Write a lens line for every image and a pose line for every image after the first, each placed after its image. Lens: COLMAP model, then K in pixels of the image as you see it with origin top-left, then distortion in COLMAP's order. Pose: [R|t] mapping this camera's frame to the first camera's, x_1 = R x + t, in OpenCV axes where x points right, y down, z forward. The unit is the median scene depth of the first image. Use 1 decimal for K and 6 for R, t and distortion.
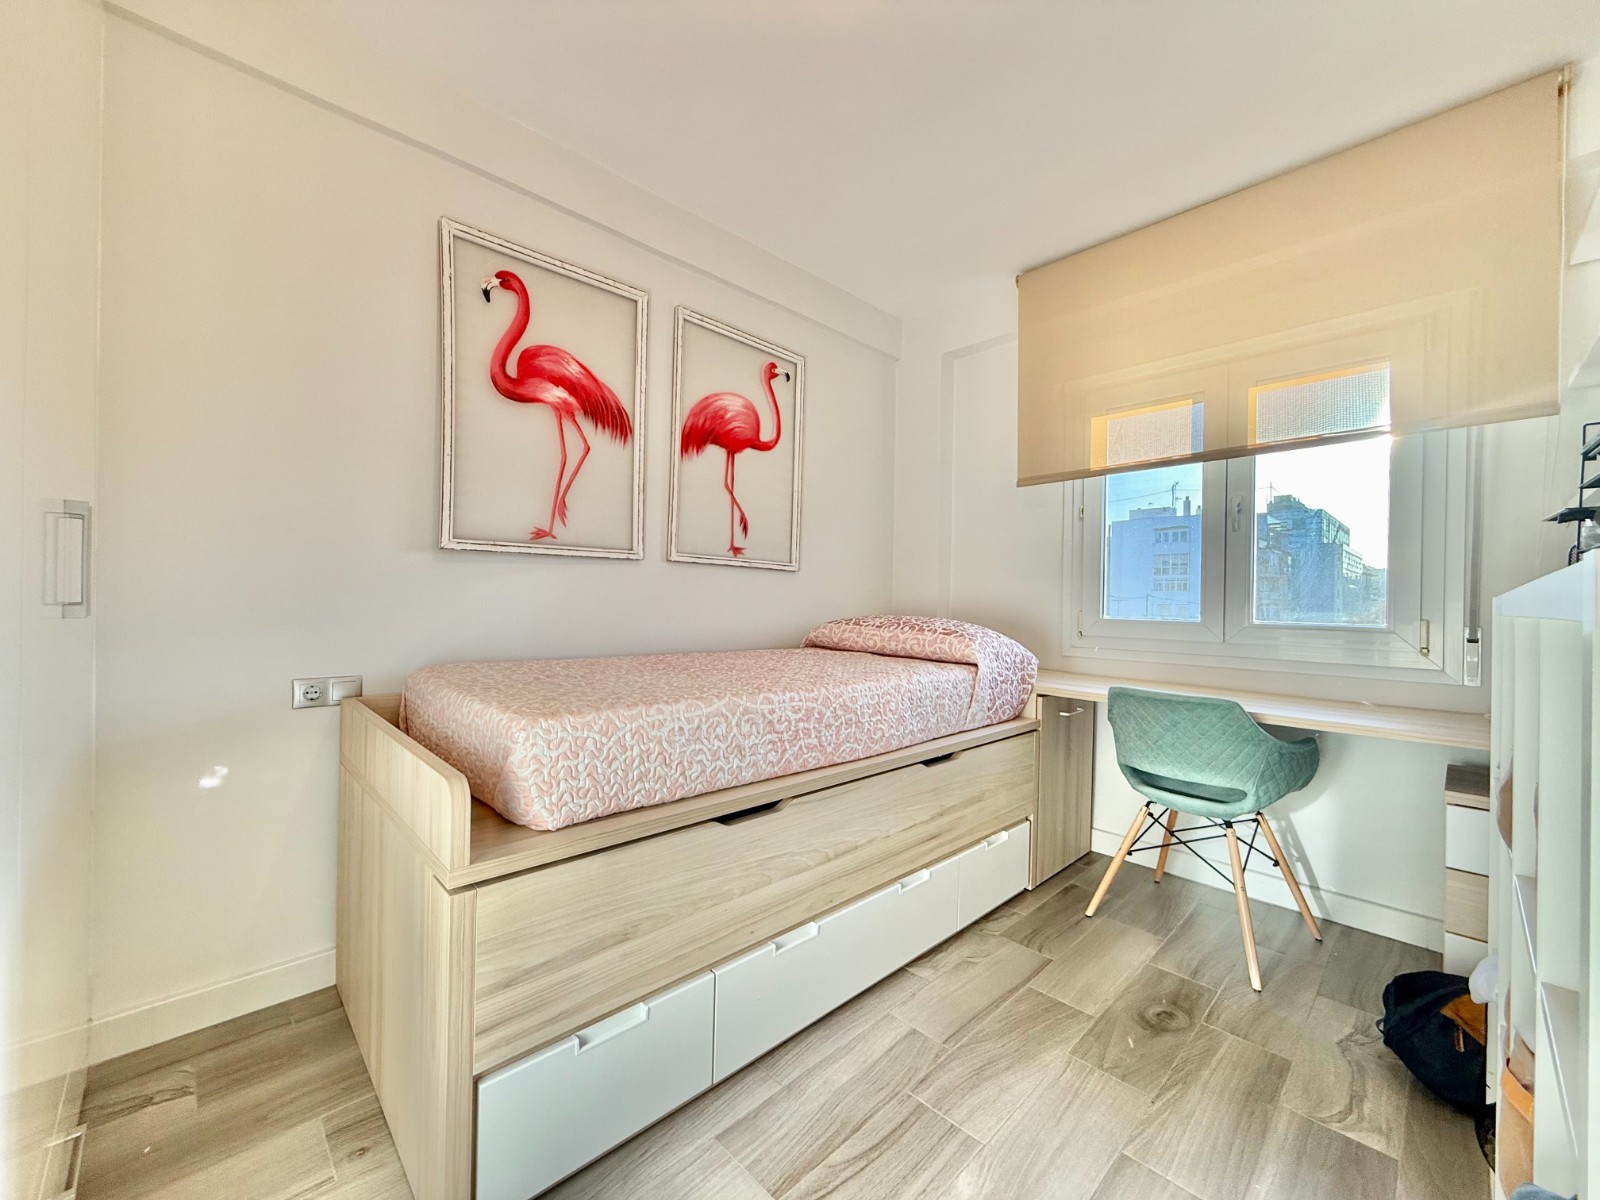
lens RADIAL K [[632.9, 0, 803.7], [0, 632.9, 597.3], [0, 0, 1]] dist [-0.000417, 0.000004]
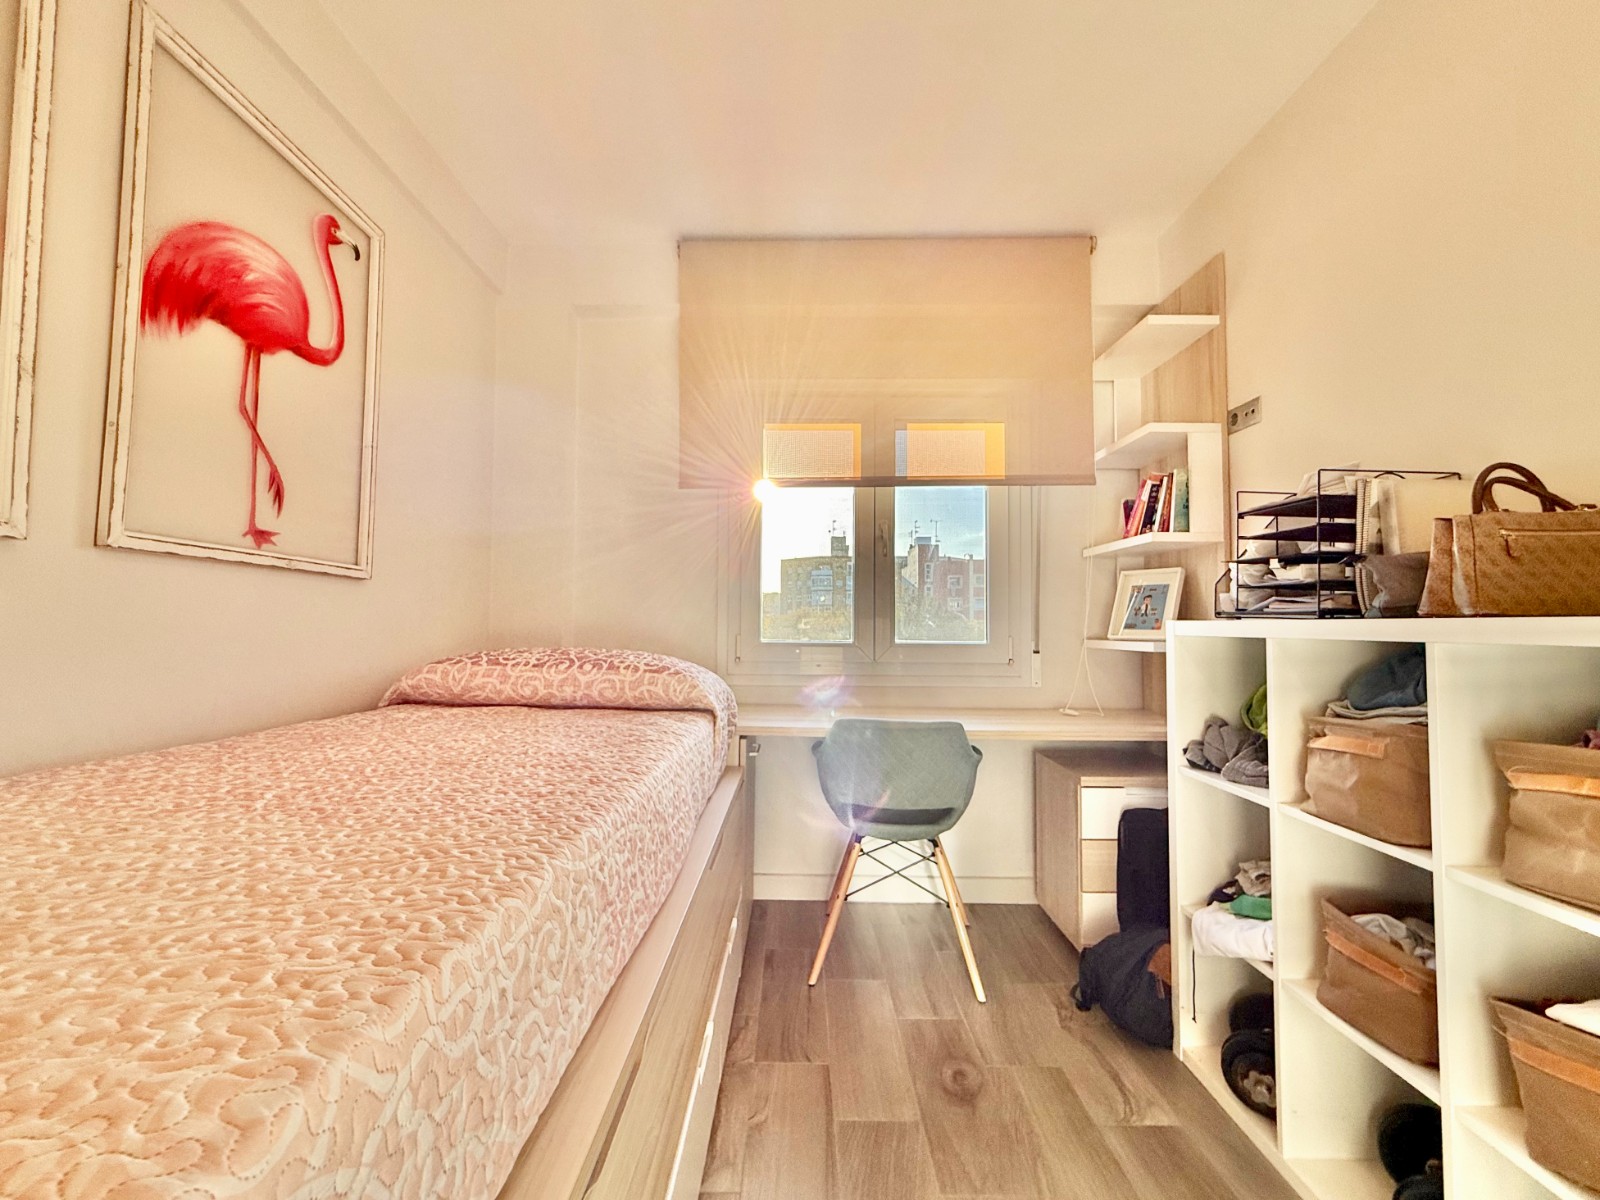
lens RADIAL K [[652.1, 0, 791.7], [0, 652.1, 598.8], [0, 0, 1]] dist [-0.000645, 0.000055]
pose [[0.709145, 0.014289, 0.704918, -0.191870], [0.002552, 0.999736, -0.022833, -0.008882], [-0.705059, 0.017991, 0.708921, 0.332812]]
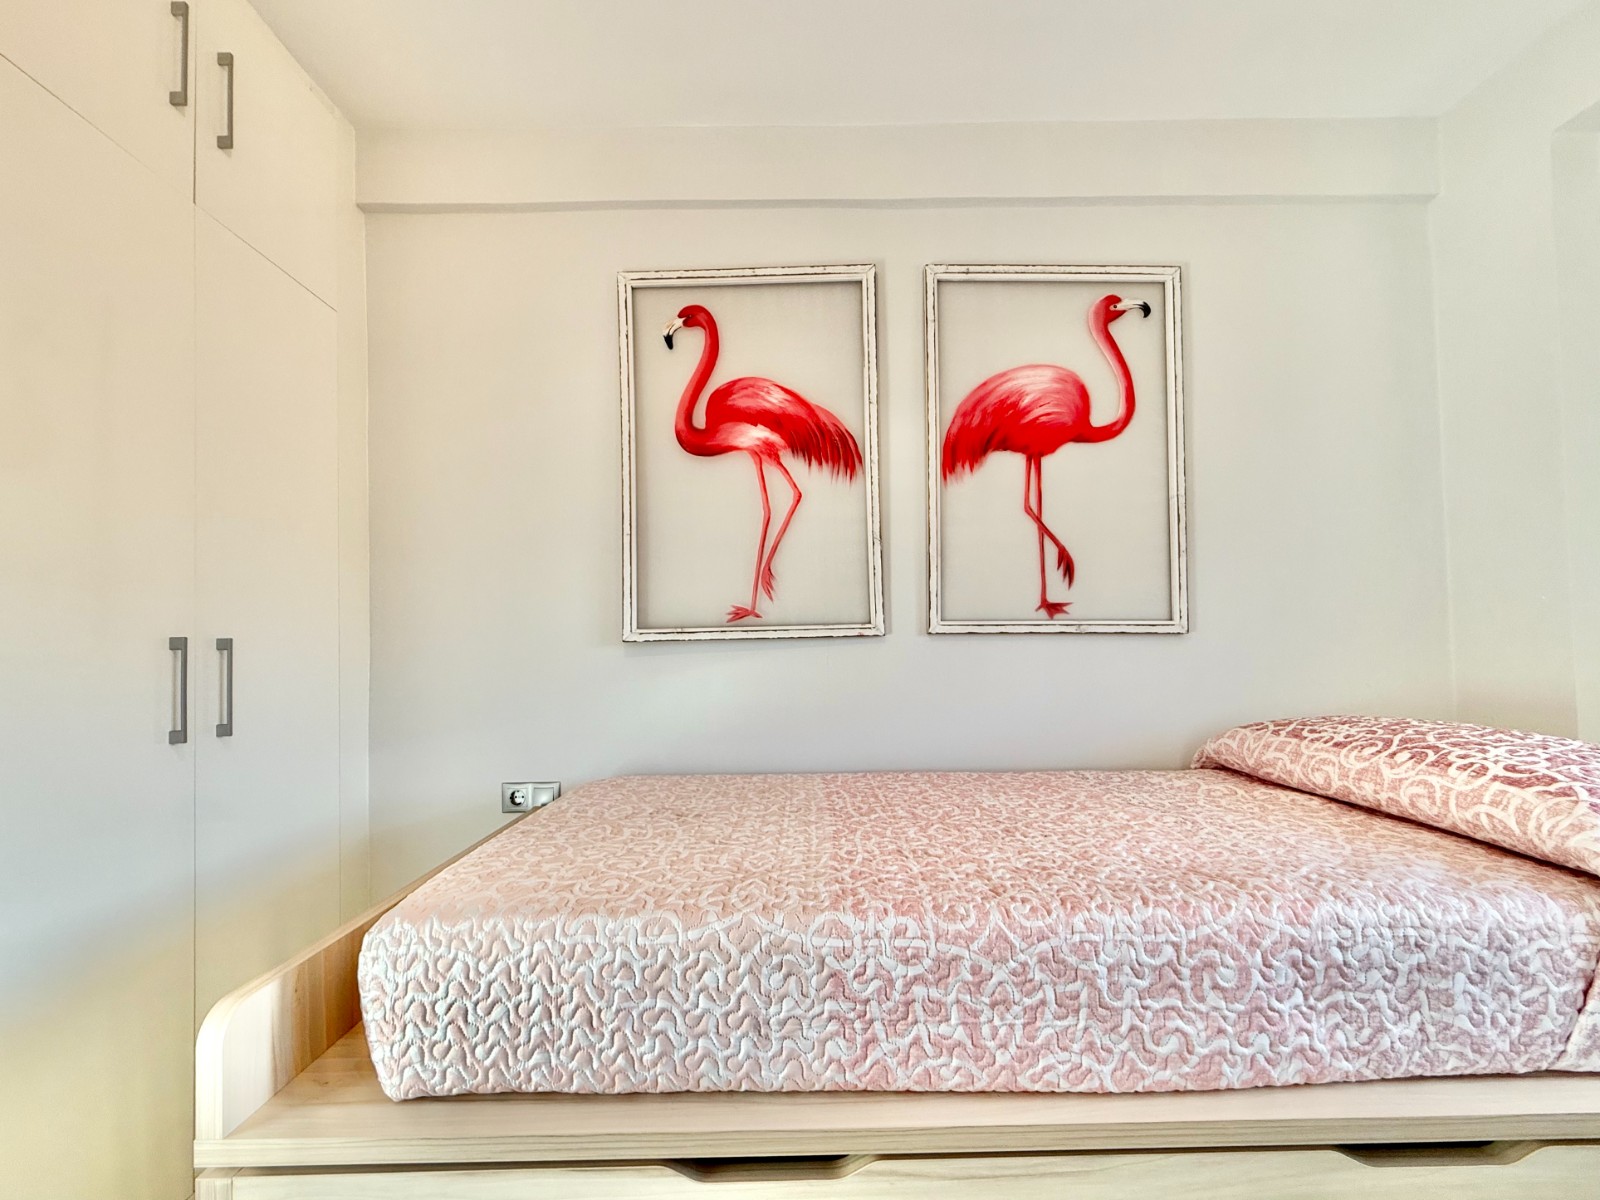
lens RADIAL K [[677.3, 0, 798.4], [0, 677.3, 636.4], [0, 0, 1]] dist [0.000103, 0.000181]
pose [[0.725115, -0.051058, -0.686732, 0.189028], [0.032451, 0.998673, -0.039986, -0.029794], [0.687862, 0.006709, 0.725810, 0.368925]]
